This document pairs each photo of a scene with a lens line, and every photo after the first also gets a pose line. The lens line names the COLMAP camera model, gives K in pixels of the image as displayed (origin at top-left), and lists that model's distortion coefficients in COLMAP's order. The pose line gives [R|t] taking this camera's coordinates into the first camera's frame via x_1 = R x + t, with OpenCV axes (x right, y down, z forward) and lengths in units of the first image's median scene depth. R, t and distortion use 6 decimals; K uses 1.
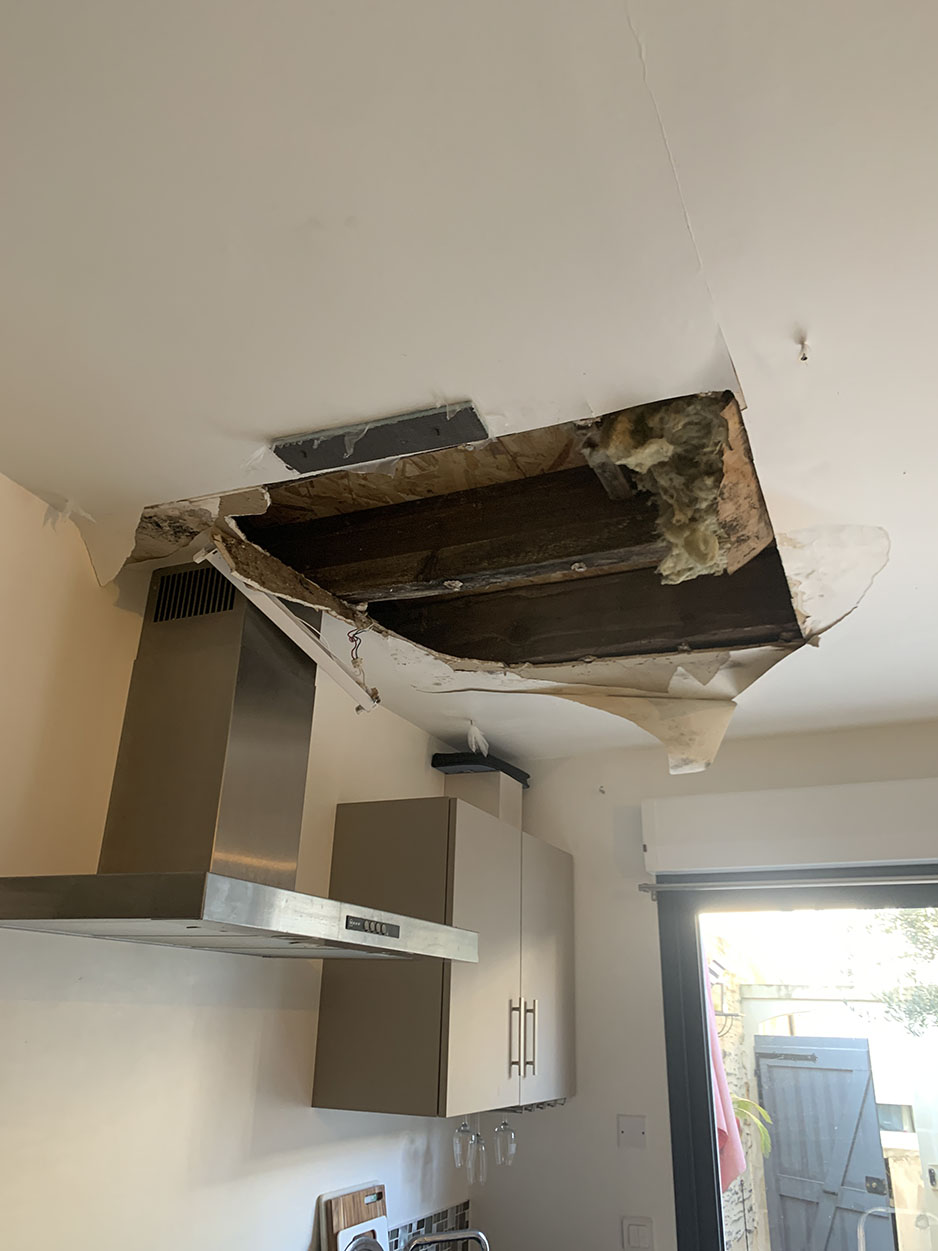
lens RADIAL K [[1007.4, 0, 469.0], [0, 1007.4, 625.5], [0, 0, 1]] dist [-0.035645, 0.002633]
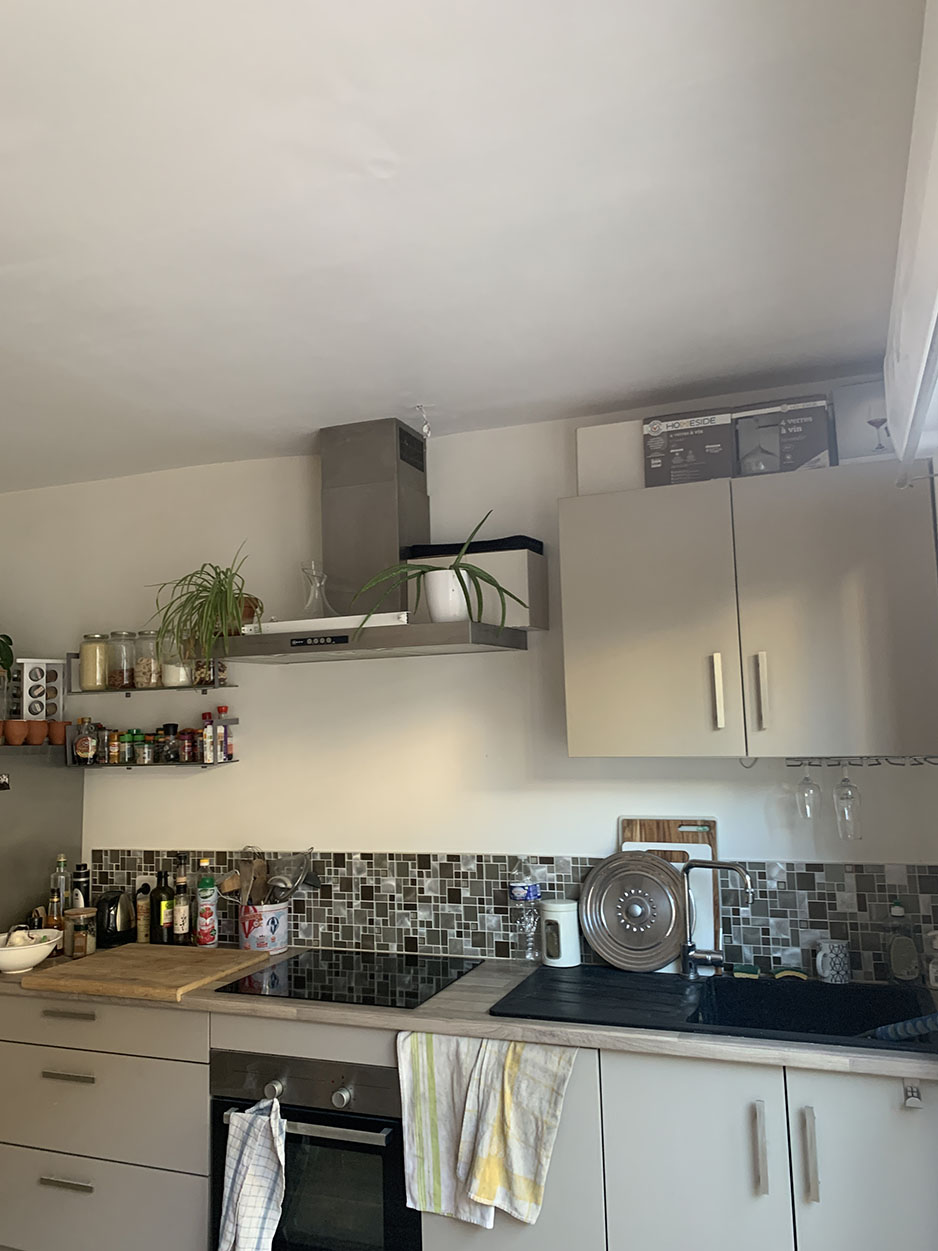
lens RADIAL K [[971.7, 0, 469.0], [0, 971.7, 625.5], [0, 0, 1]] dist [0.040835, 0.001786]
pose [[0.015279, -0.129985, -0.991398, 0.945373], [0.392687, 0.912629, -0.113606, 0.346581], [0.919545, -0.387573, 0.064987, 0.694154]]
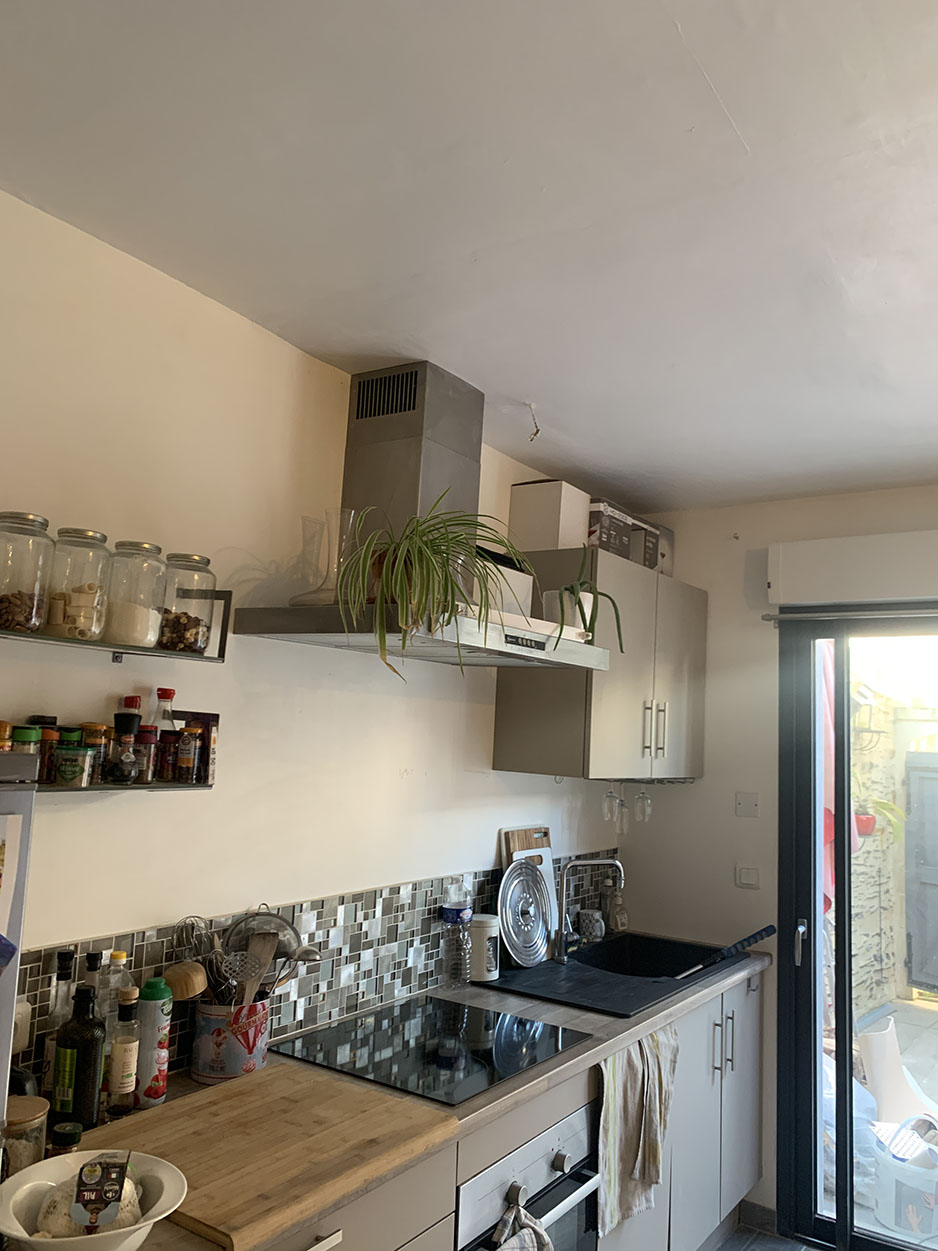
lens RADIAL K [[971.7, 0, 469.0], [0, 971.7, 625.5], [0, 0, 1]] dist [0.040835, 0.001786]
pose [[0.981102, -0.005428, -0.193414, 0.063520], [0.054112, 0.967418, 0.247334, -0.045251], [0.185769, -0.253126, 0.949430, -0.212751]]
